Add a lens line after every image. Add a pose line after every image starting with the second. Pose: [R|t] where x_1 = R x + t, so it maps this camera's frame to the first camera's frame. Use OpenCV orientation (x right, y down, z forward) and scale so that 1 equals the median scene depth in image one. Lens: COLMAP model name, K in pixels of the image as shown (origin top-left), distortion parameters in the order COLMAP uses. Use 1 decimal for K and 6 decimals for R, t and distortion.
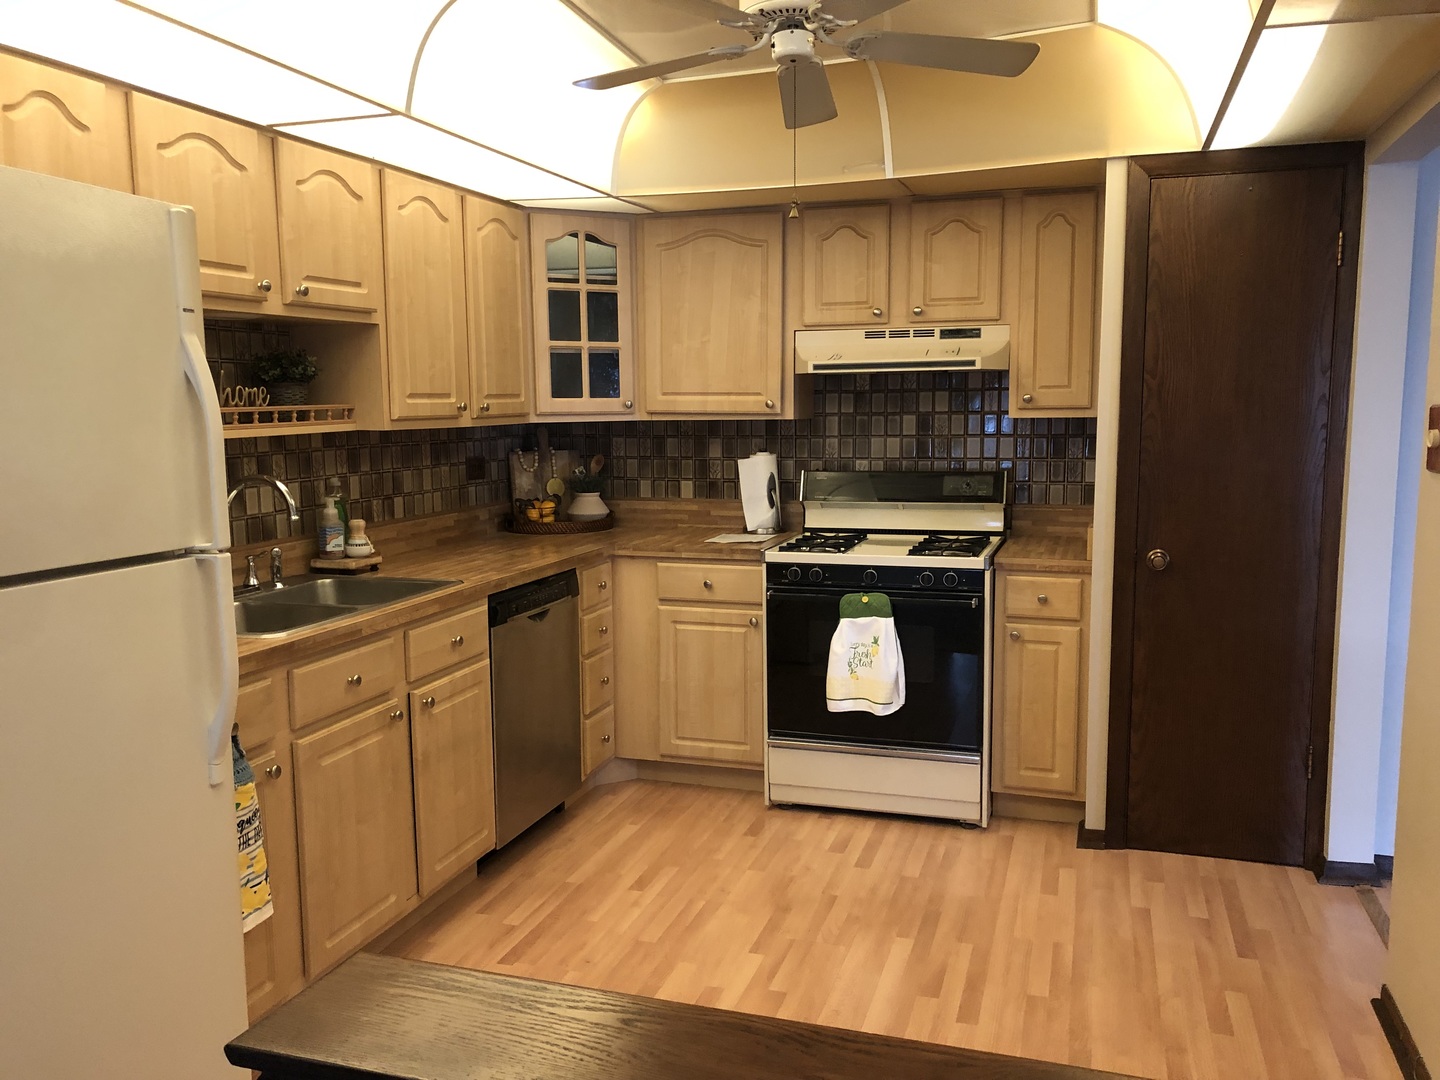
lens RADIAL K [[1153.7, 0, 725.3], [0, 1153.7, 542.9], [0, 0, 1]] dist [0.016930, -0.027442]
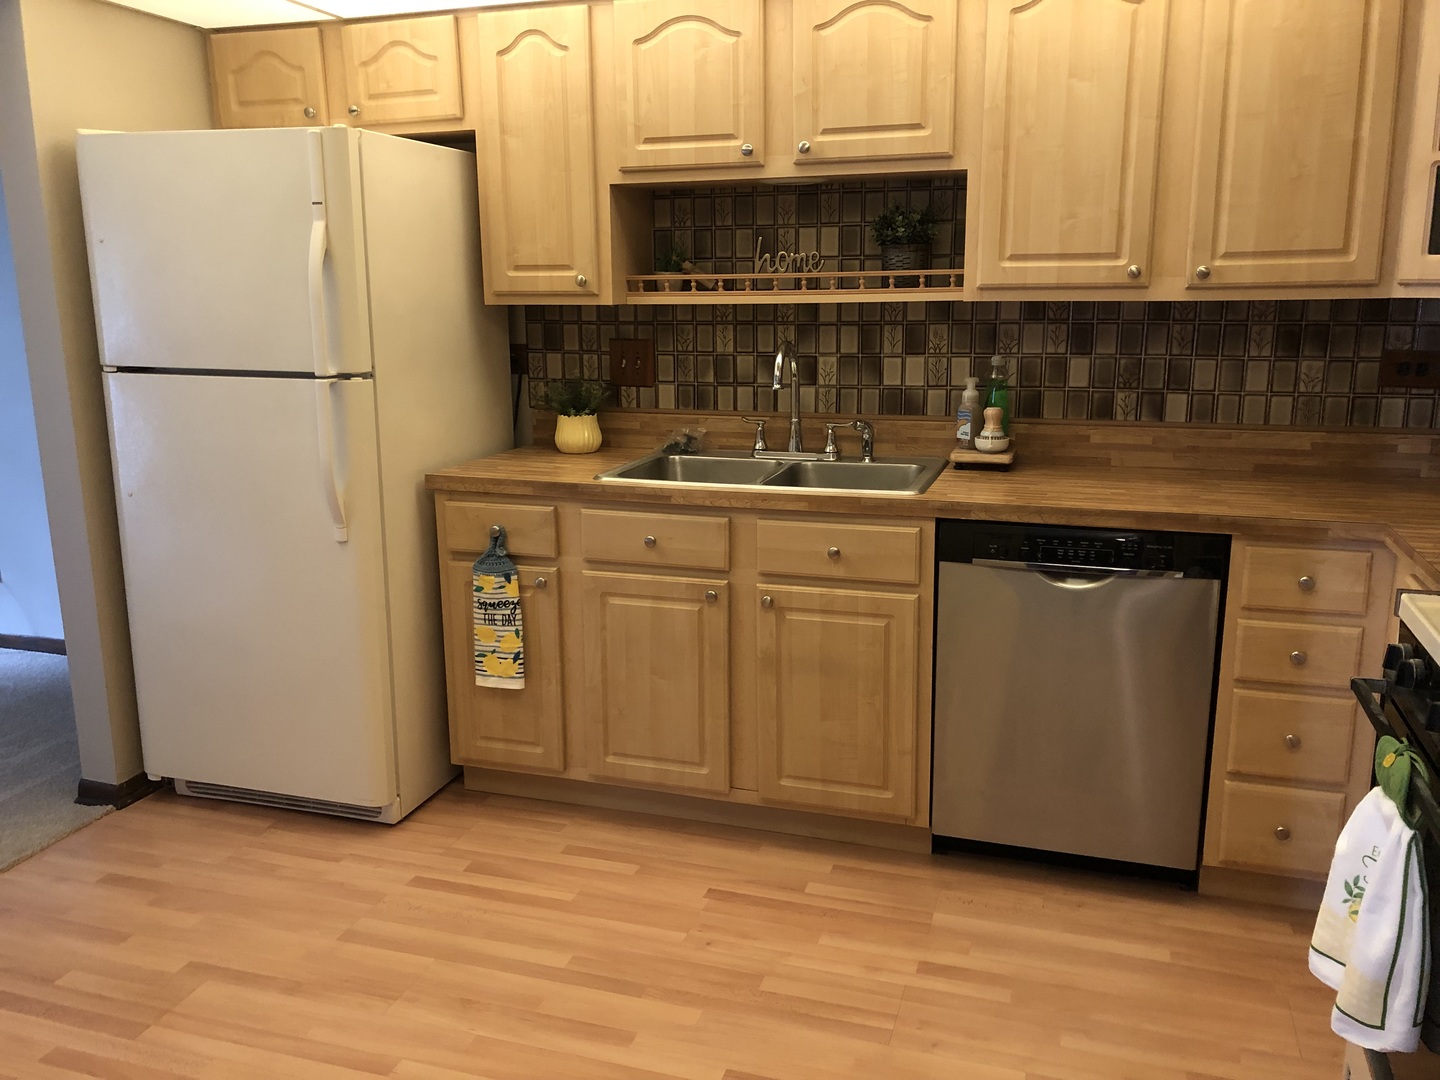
lens RADIAL K [[1153.7, 0, 726.1], [0, 1153.7, 534.8], [0, 0, 1]] dist [0.016930, -0.027442]
pose [[-0.004742, 0.222848, -0.974842, 0.555155], [-0.113791, 0.968400, 0.221929, -0.100234], [0.993493, 0.111981, 0.020766, 0.838070]]
